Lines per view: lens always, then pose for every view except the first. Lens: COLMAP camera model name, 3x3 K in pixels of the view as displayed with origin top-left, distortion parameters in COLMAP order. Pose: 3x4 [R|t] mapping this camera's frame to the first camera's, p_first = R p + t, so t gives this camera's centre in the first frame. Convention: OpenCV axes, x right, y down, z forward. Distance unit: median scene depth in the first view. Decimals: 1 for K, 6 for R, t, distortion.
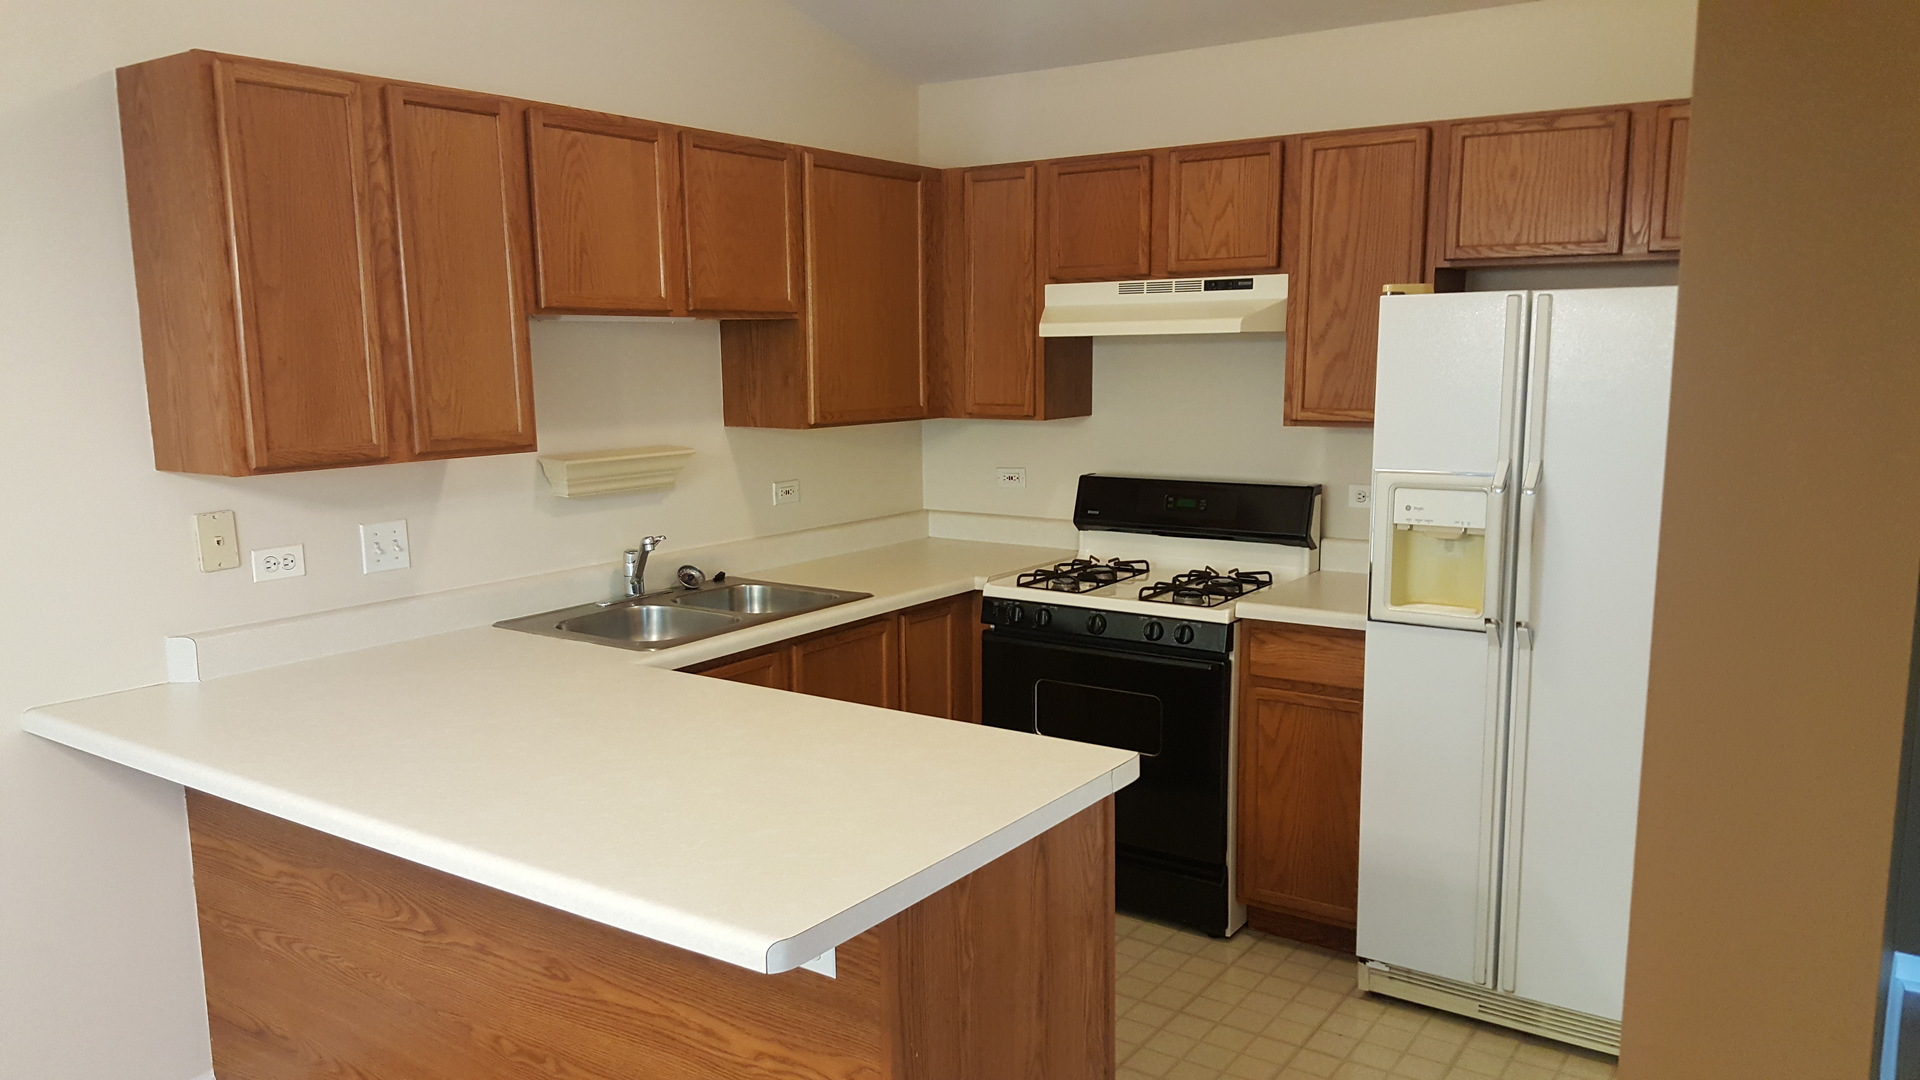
lens RADIAL K [[1406.2, 0, 947.2], [0, 1406.2, 550.4], [0, 0, 1]] dist [0.198163, -0.460874]
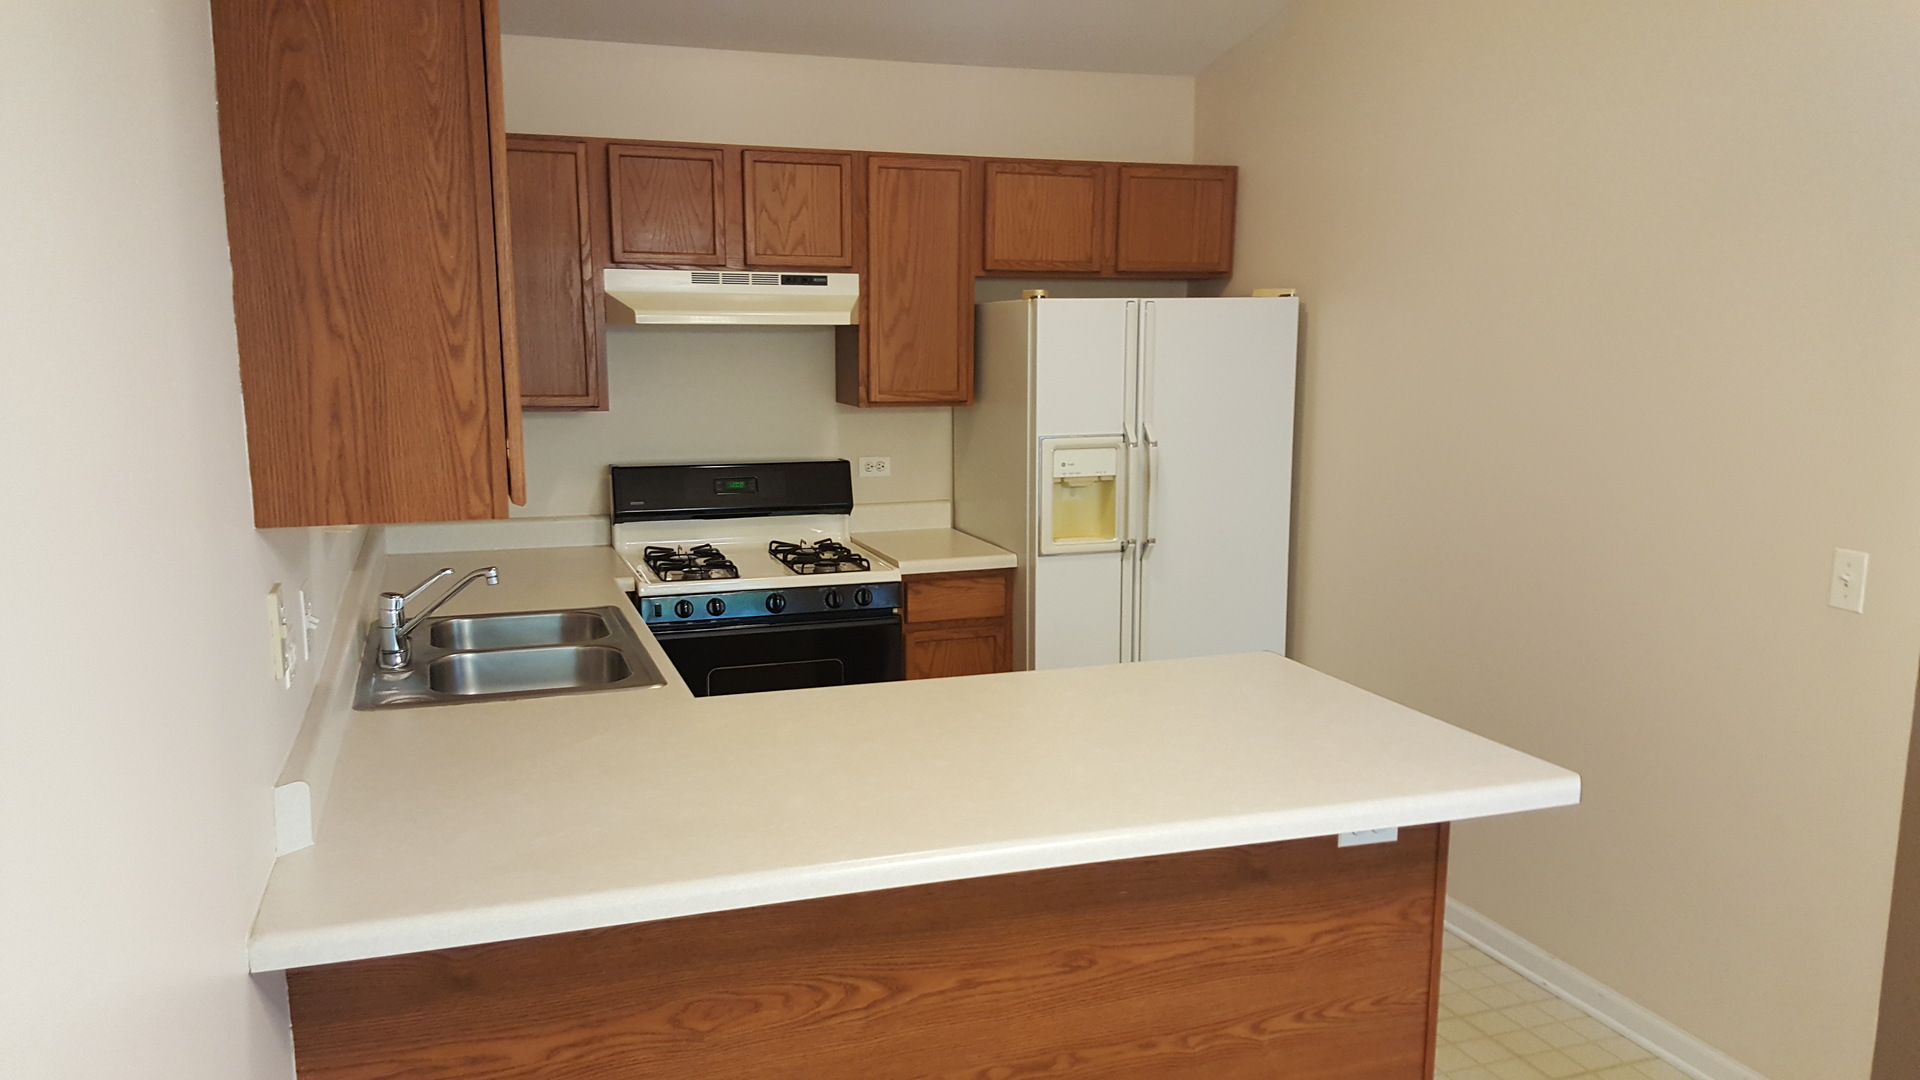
lens RADIAL K [[1406.2, 0, 947.2], [0, 1406.2, 550.4], [0, 0, 1]] dist [0.198163, -0.460874]
pose [[0.591567, -0.118013, 0.797573, -0.670705], [0.110704, 0.991749, 0.064634, -0.041089], [-0.798620, 0.050060, 0.599750, 0.283999]]
